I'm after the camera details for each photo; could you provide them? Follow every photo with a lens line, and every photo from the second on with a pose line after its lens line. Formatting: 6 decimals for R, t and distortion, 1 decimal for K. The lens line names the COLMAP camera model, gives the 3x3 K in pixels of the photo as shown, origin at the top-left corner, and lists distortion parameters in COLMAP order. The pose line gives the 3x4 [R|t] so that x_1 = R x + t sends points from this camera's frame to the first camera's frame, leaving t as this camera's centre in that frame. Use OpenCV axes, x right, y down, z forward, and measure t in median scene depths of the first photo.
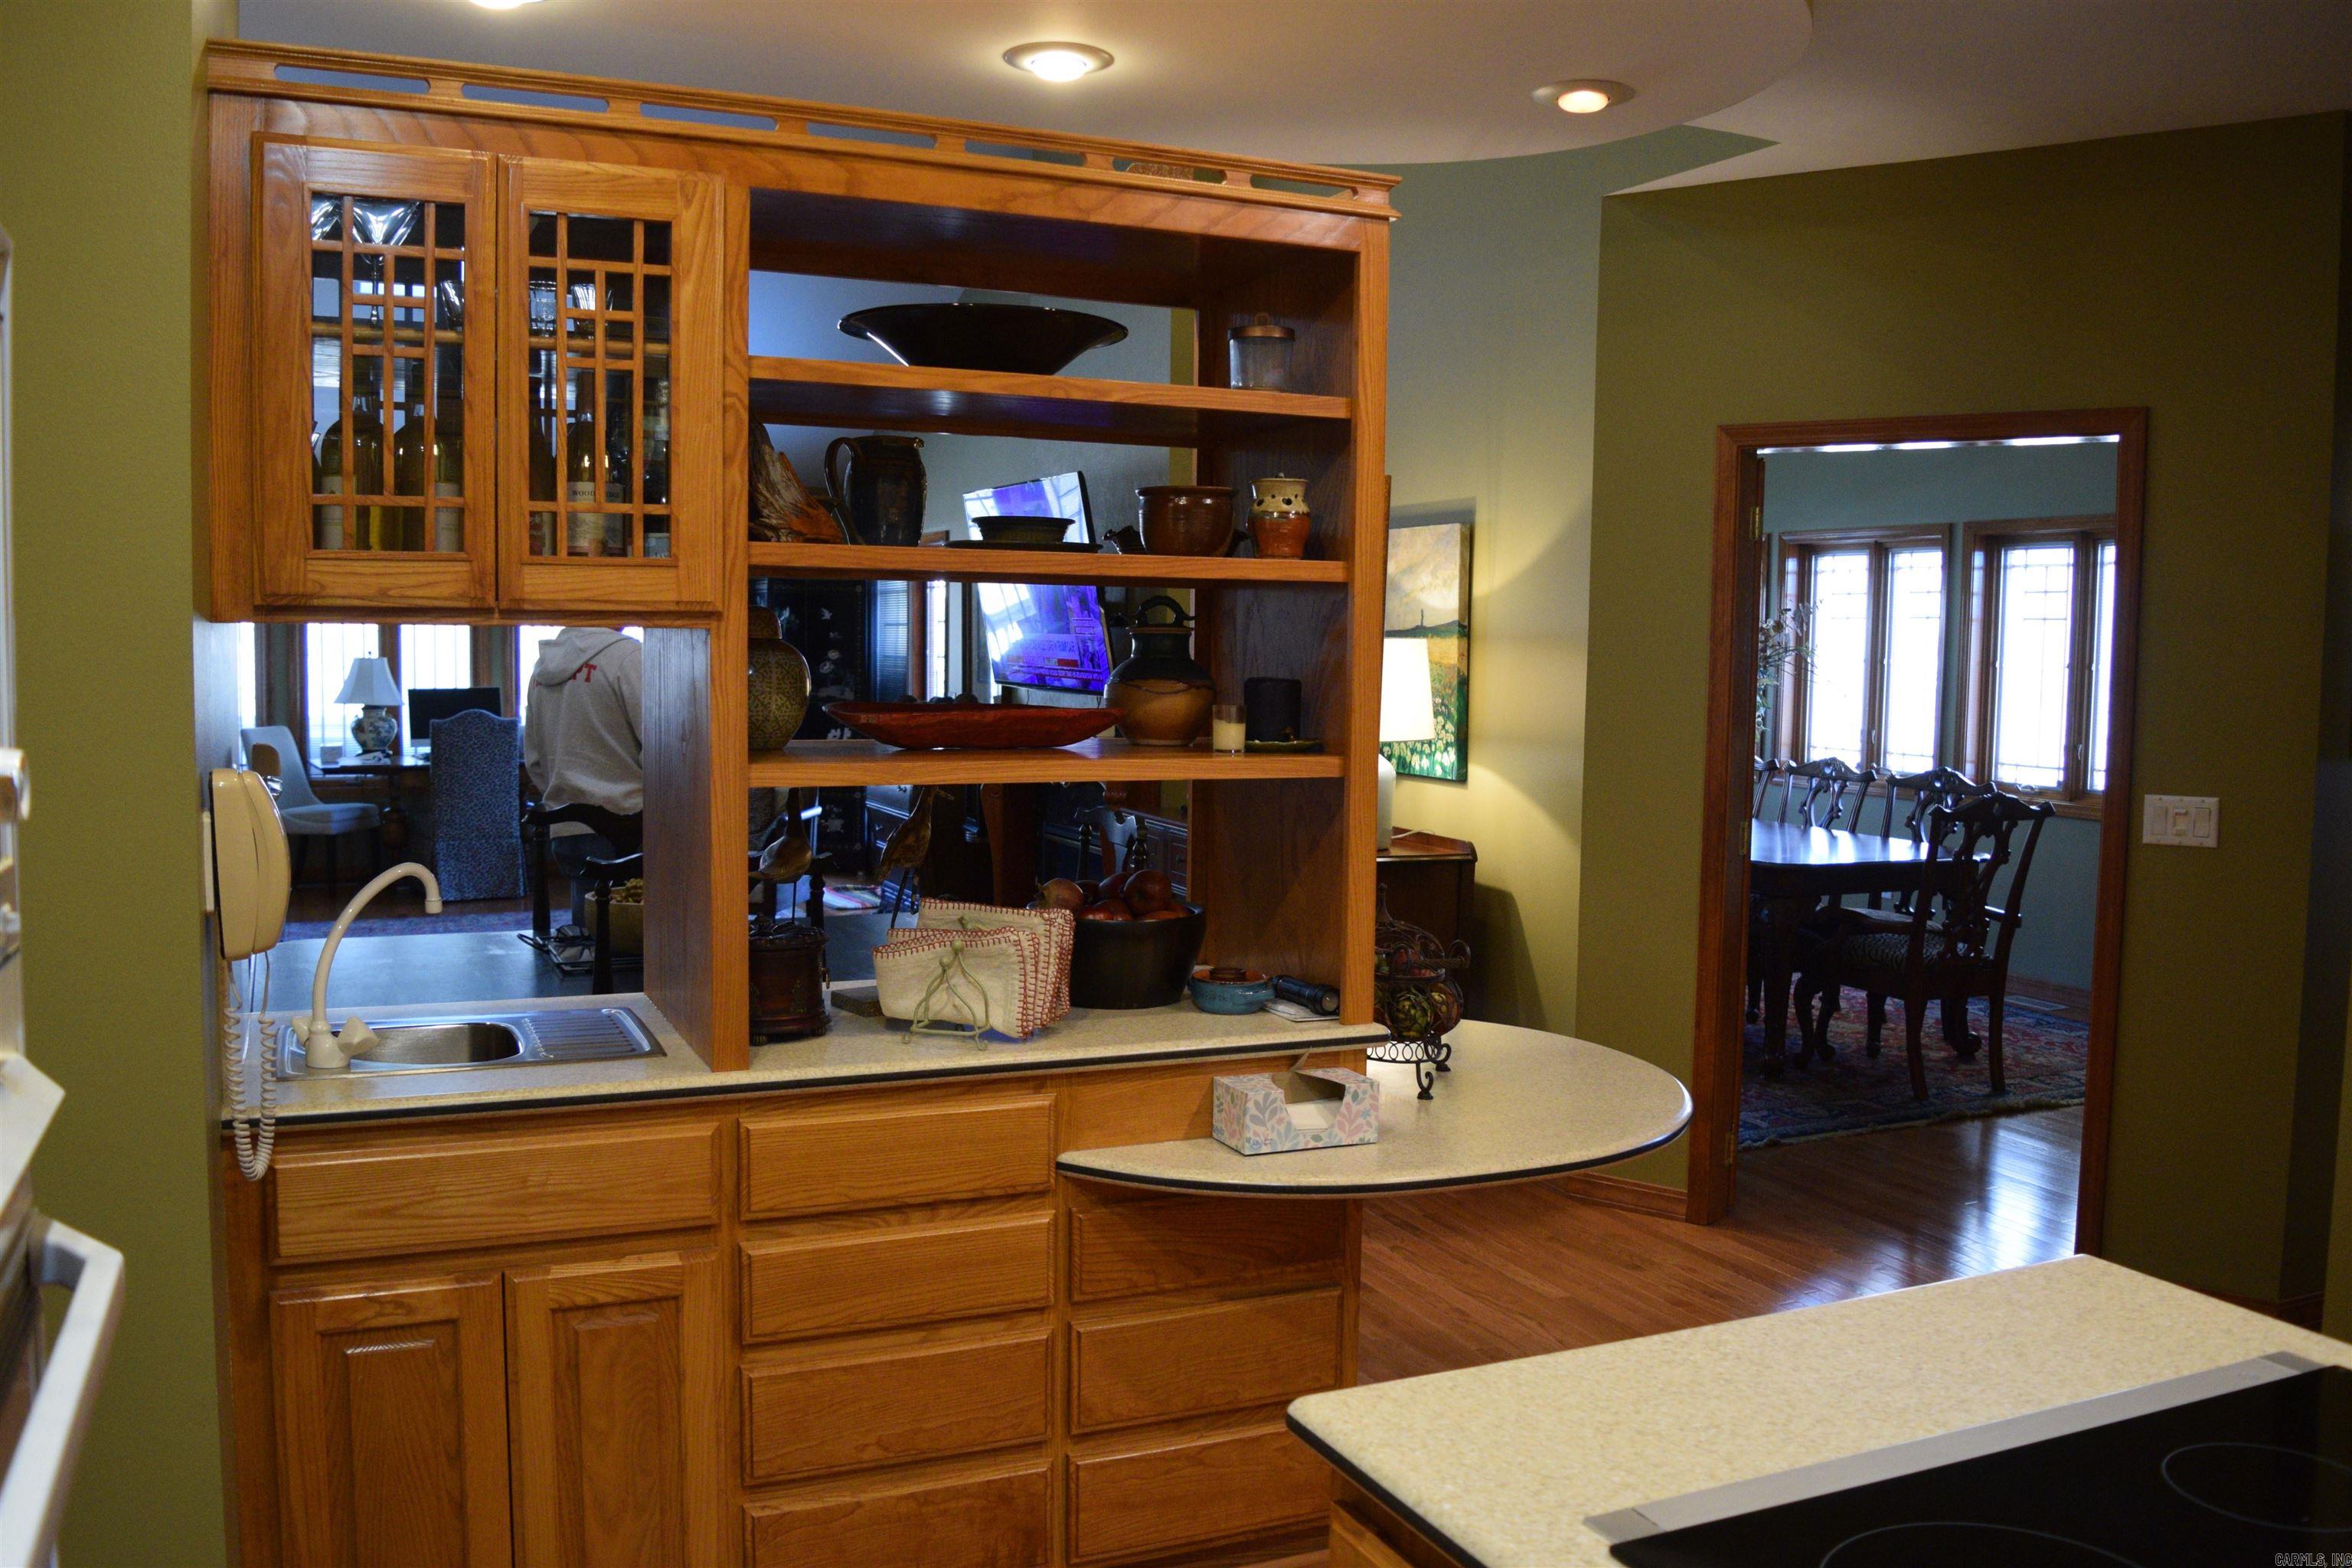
lens RADIAL K [[1840.7, 0, 1192.5], [0, 1840.7, 771.4], [0, 0, 1]] dist [-0.088441, 0.015236]
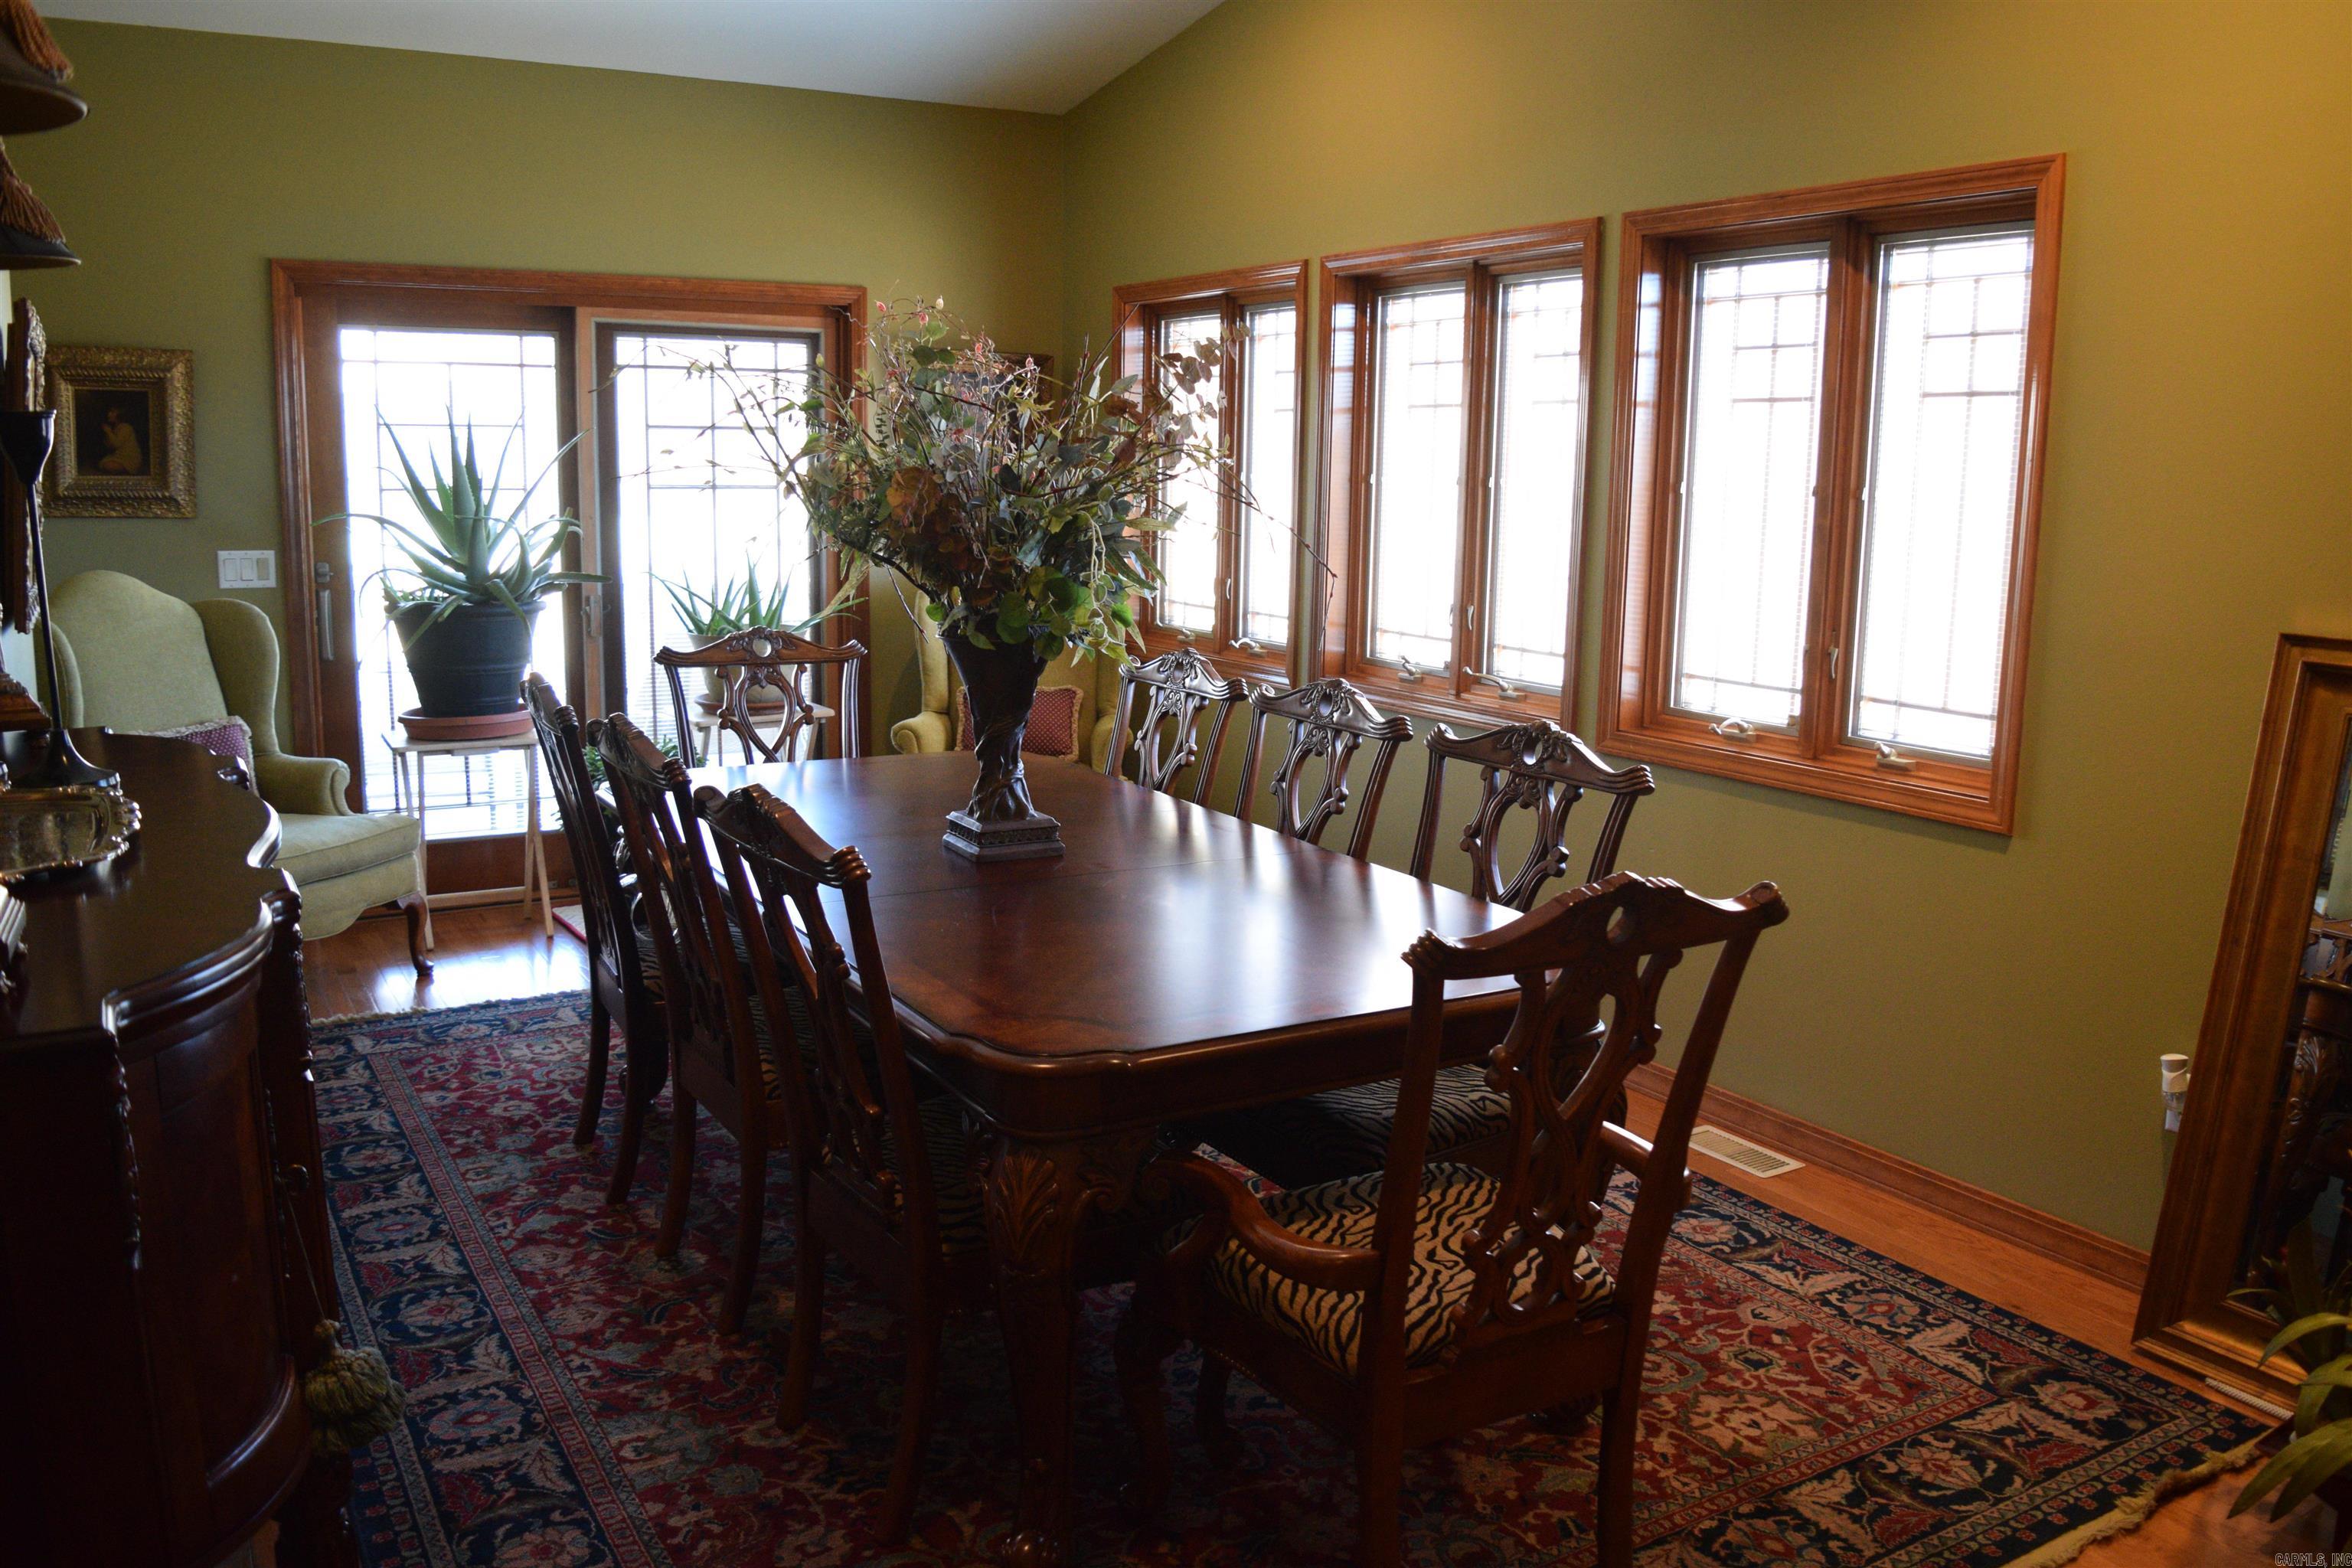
lens RADIAL K [[1840.7, 0, 1184.2], [0, 1840.7, 774.5], [0, 0, 1]] dist [-0.088441, 0.015236]
pose [[0.991302, -0.019966, 0.130086, 0.231320], [0.007828, 0.995620, 0.093159, -0.027102], [-0.131376, -0.091331, 0.987117, 0.488799]]
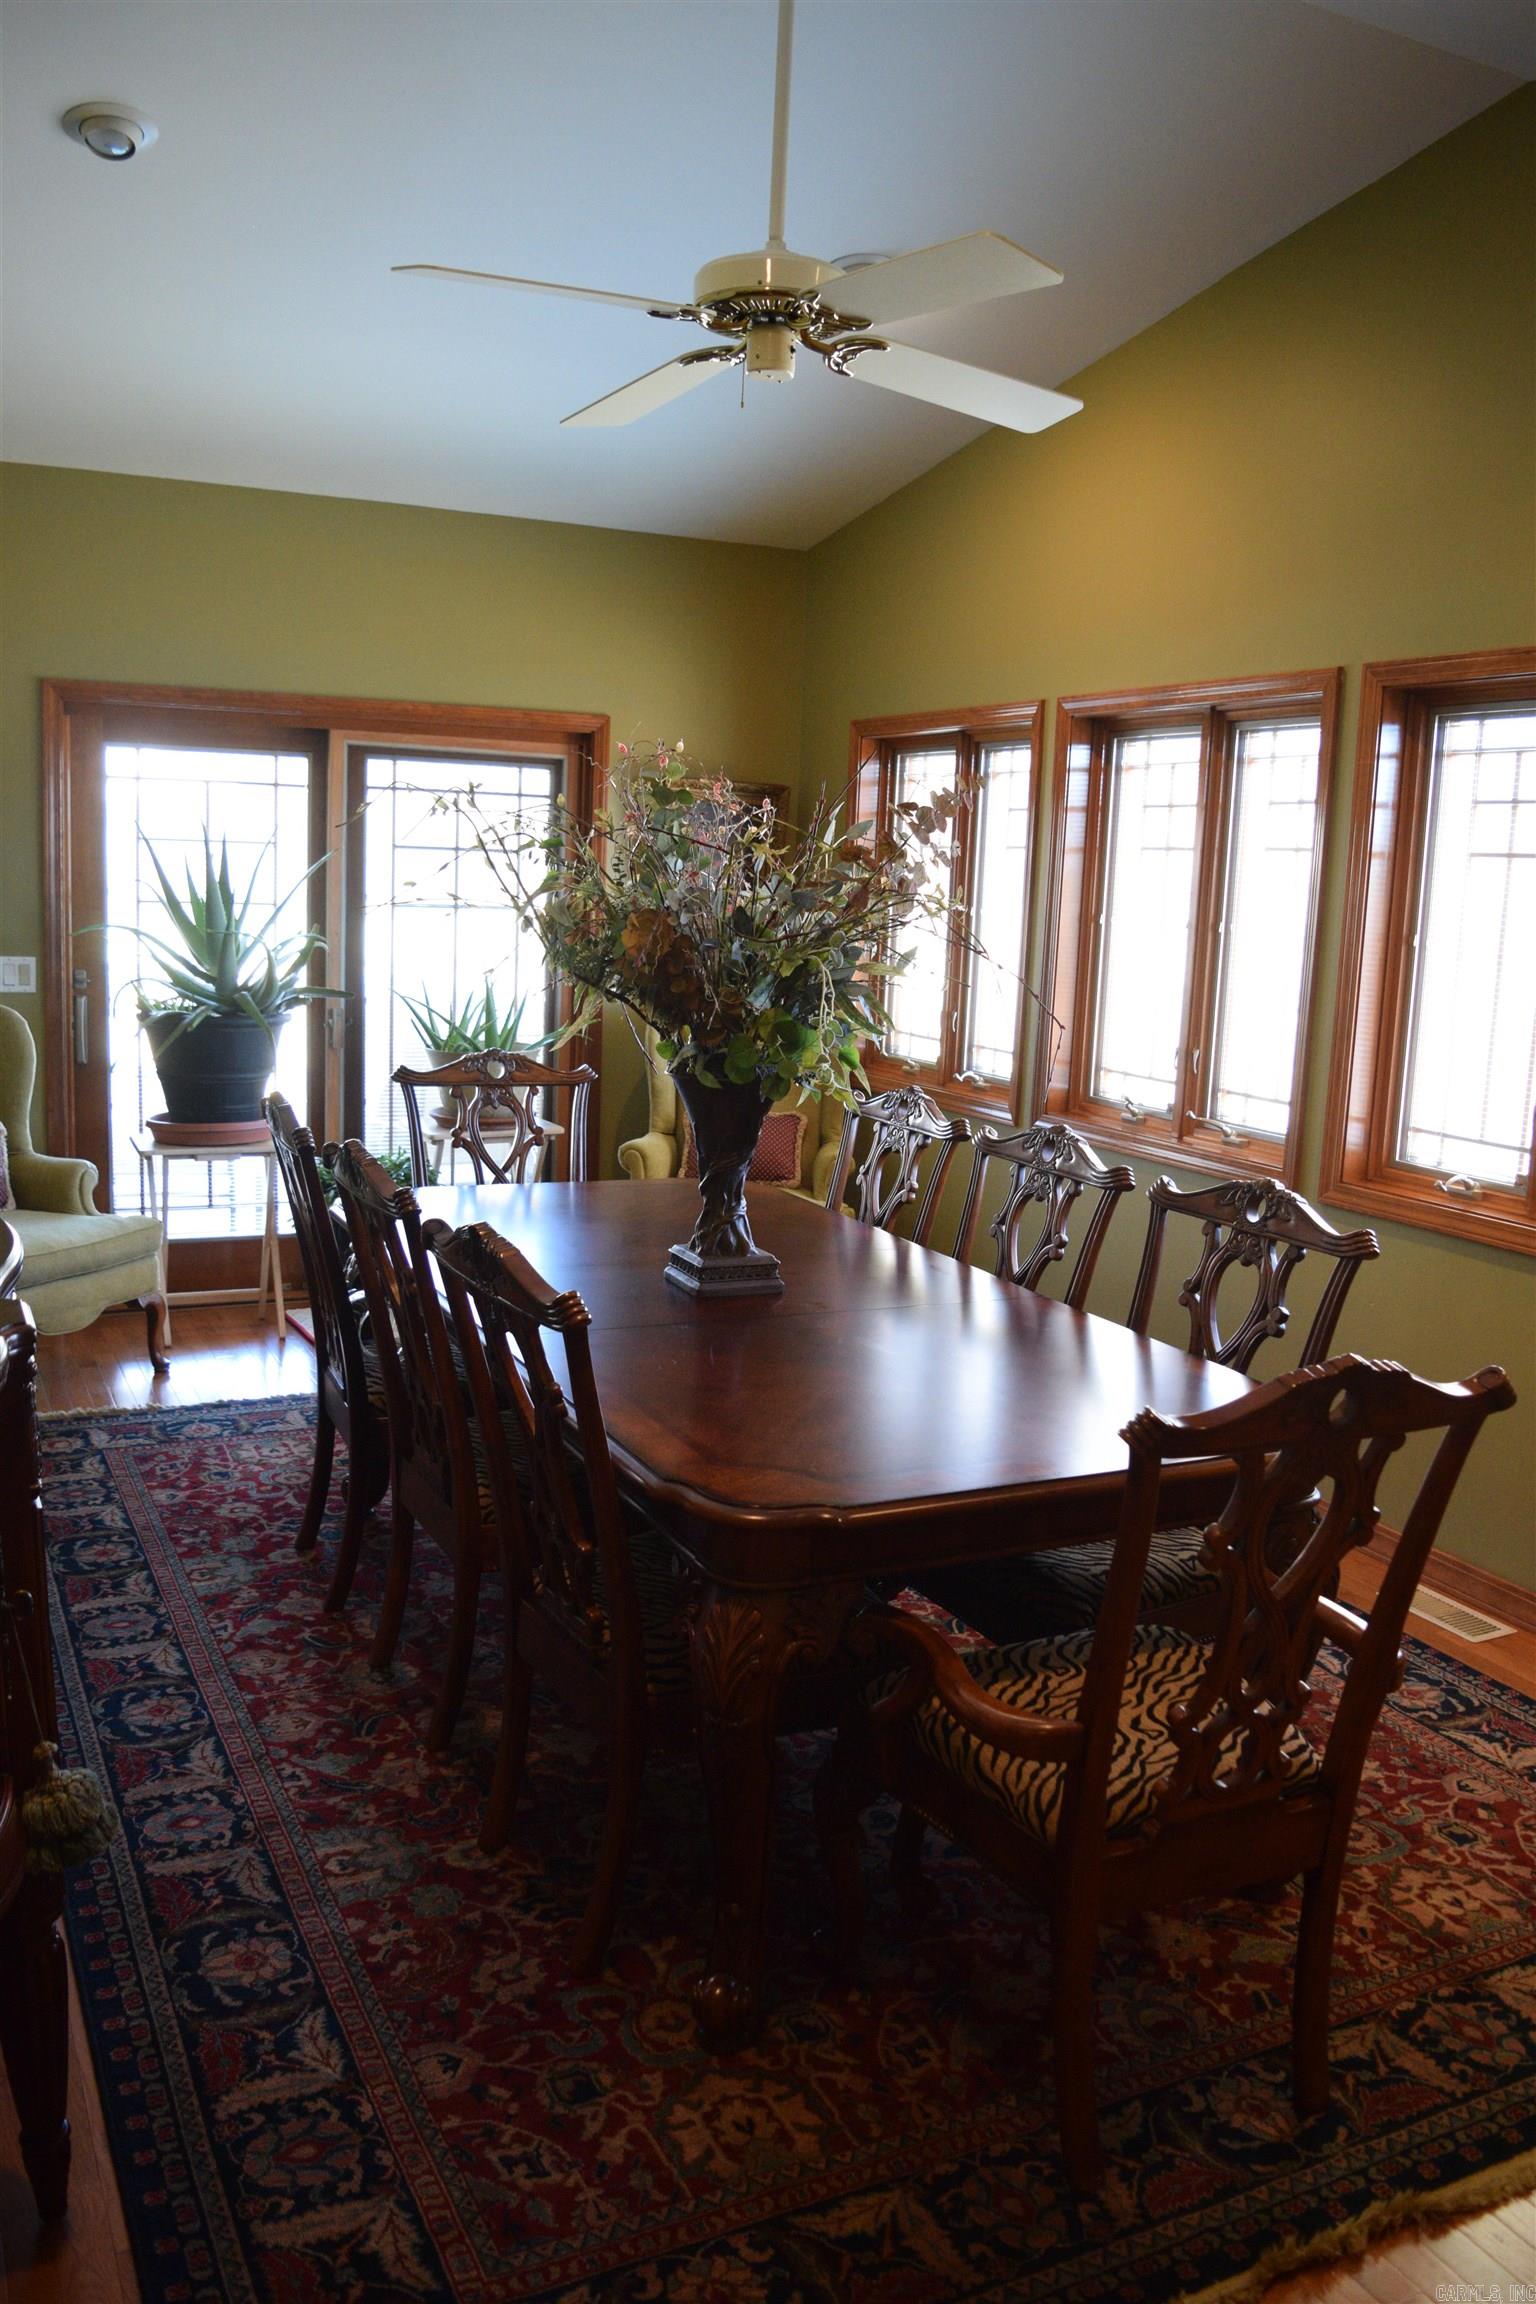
lens RADIAL K [[1803.1, 0, 771.2], [0, 1803.1, 1171.5], [0, 0, 1]] dist [-0.088441, 0.015236]
pose [[0.998213, 0.017594, 0.057100, 0.231468], [-0.022452, 0.996077, 0.085599, -0.033030], [-0.055370, -0.086729, 0.994692, 0.493950]]
